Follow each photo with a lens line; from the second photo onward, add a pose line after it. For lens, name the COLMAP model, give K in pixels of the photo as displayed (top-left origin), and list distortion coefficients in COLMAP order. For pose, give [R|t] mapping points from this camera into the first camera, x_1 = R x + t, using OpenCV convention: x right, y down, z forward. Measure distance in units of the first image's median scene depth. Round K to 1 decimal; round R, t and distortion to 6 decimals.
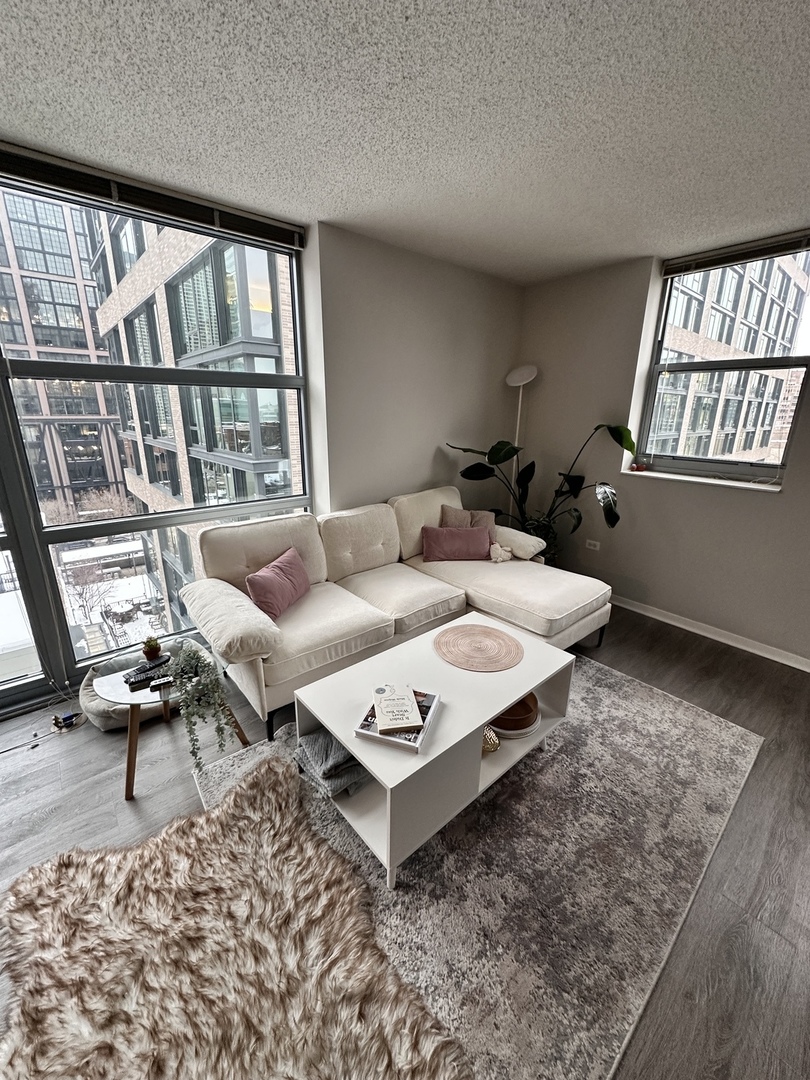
lens RADIAL K [[427.8, 0, 408.7], [0, 427.8, 536.5], [0, 0, 1]] dist [-0.001876, -0.000156]
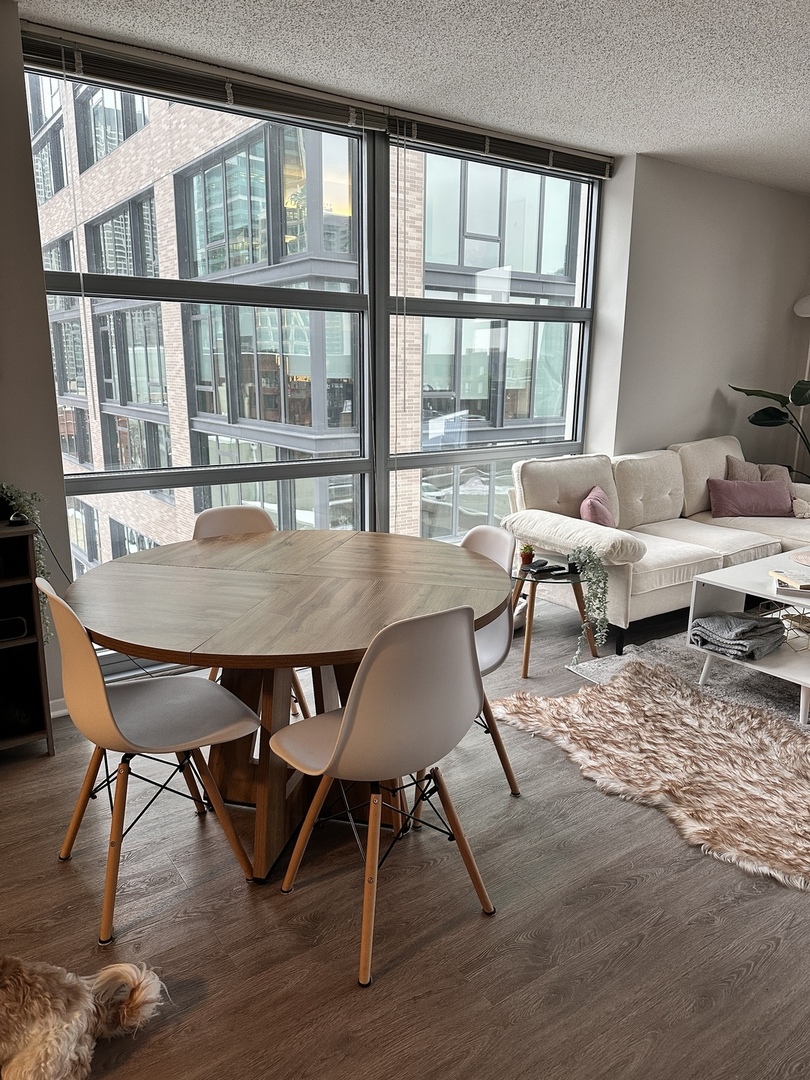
lens RADIAL K [[754.3, 0, 405.0], [0, 754.3, 540.0], [0, 0, 1]] dist [0.042574, -0.054712]
pose [[0.995856, 0.017661, -0.089208, -0.487640], [-0.023017, 0.997970, -0.059374, 0.228742], [0.087979, 0.061181, 0.994242, -0.627364]]
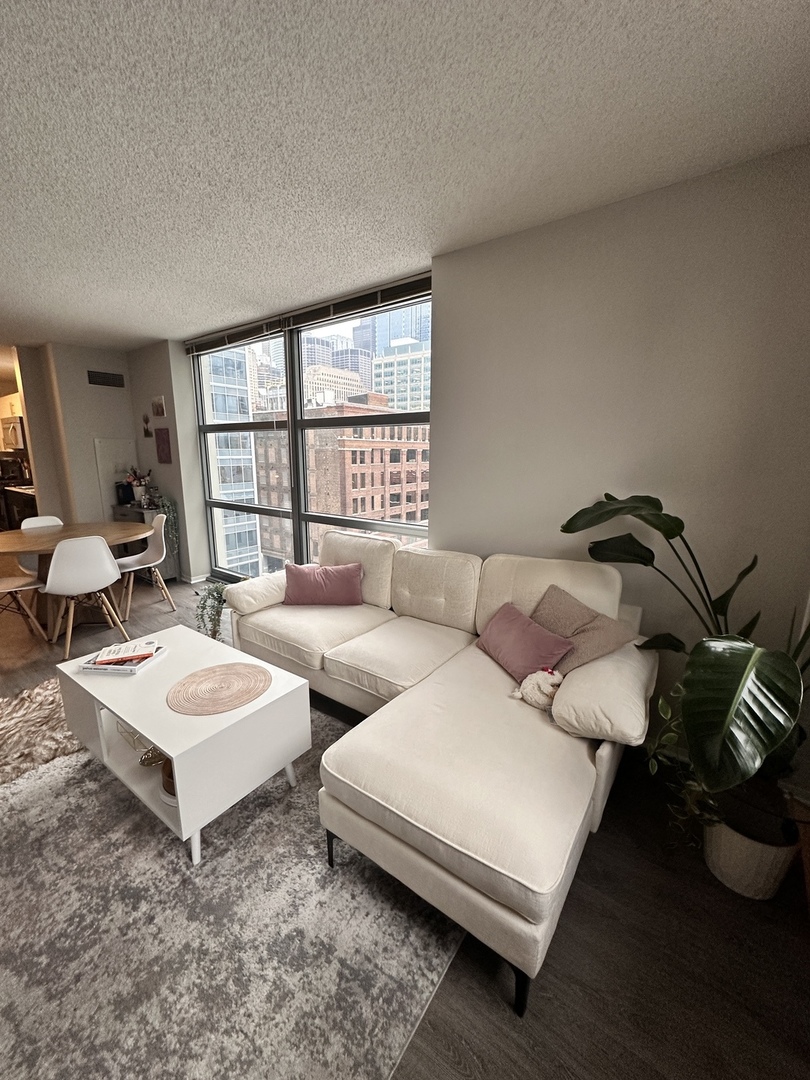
lens RADIAL K [[427.8, 0, 408.7], [0, 427.8, 536.5], [0, 0, 1]] dist [-0.001876, -0.000156]
pose [[0.236548, 0.185803, -0.953689, 0.727269], [-0.277579, 0.953560, 0.116929, -0.184732], [0.931125, 0.237065, 0.277138, 0.704621]]
